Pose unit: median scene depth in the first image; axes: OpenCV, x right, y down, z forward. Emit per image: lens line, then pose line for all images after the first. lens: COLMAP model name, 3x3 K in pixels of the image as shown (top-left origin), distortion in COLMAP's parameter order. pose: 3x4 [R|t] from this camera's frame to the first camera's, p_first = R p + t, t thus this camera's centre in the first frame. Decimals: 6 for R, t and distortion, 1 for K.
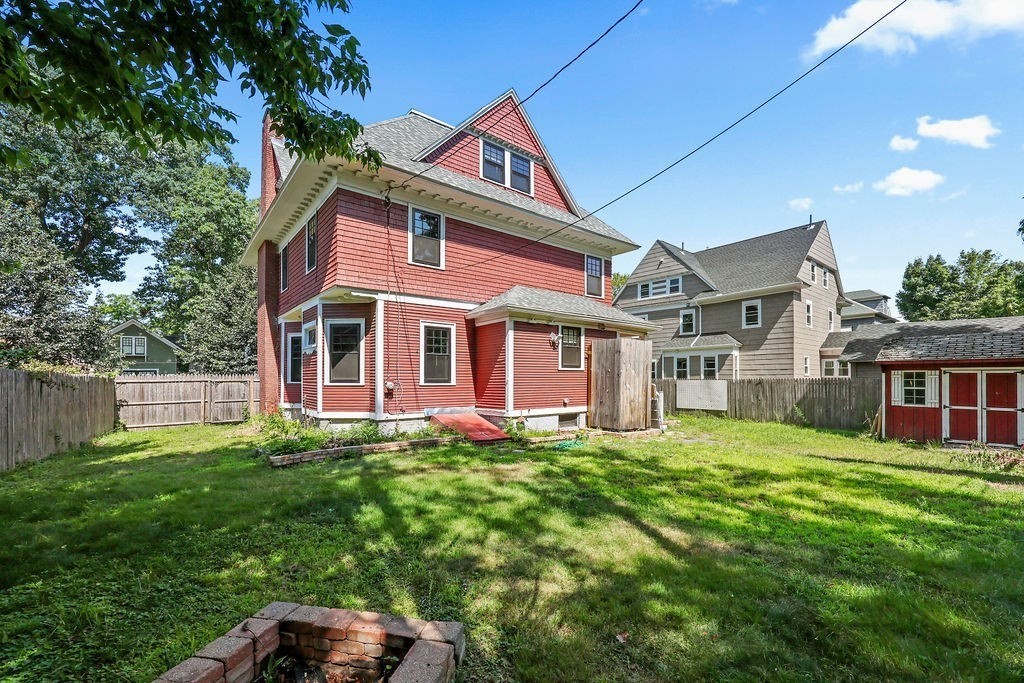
lens RADIAL K [[416.9, 0, 511.9], [0, 416.9, 376.8], [0, 0, 1]] dist [-0.000512, -0.000040]
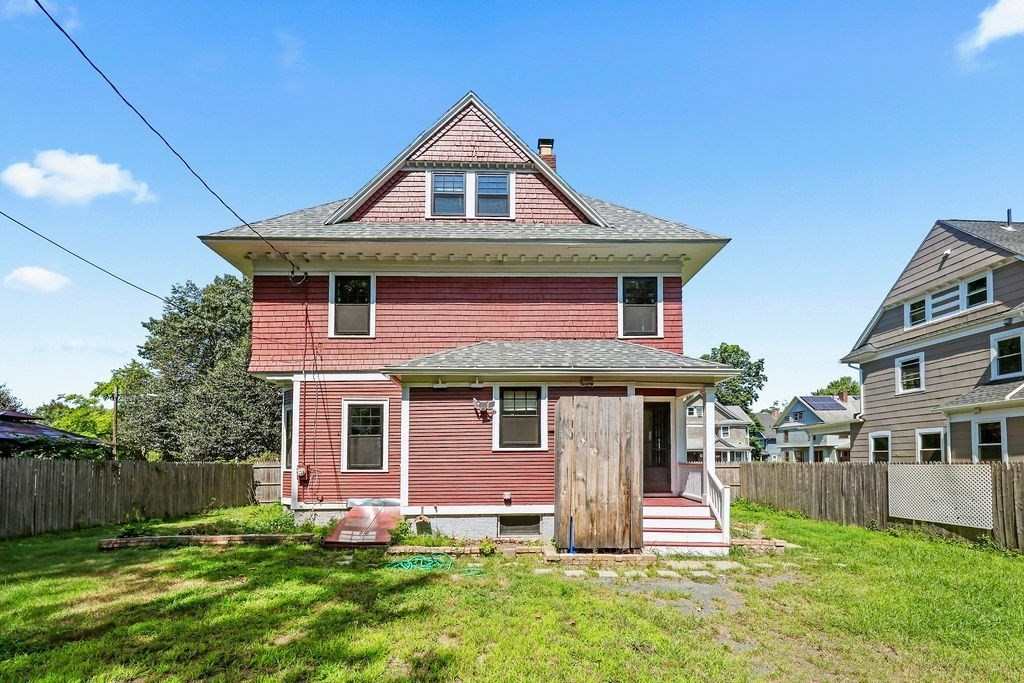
lens RADIAL K [[429.9, 0, 511.0], [0, 429.9, 448.7], [0, 0, 1]] dist [-0.001320, -0.000170]
pose [[0.800267, -0.024798, -0.599131, 0.556133], [0.007639, 0.999485, -0.031166, 0.002033], [0.599595, 0.020364, 0.800044, 0.439383]]
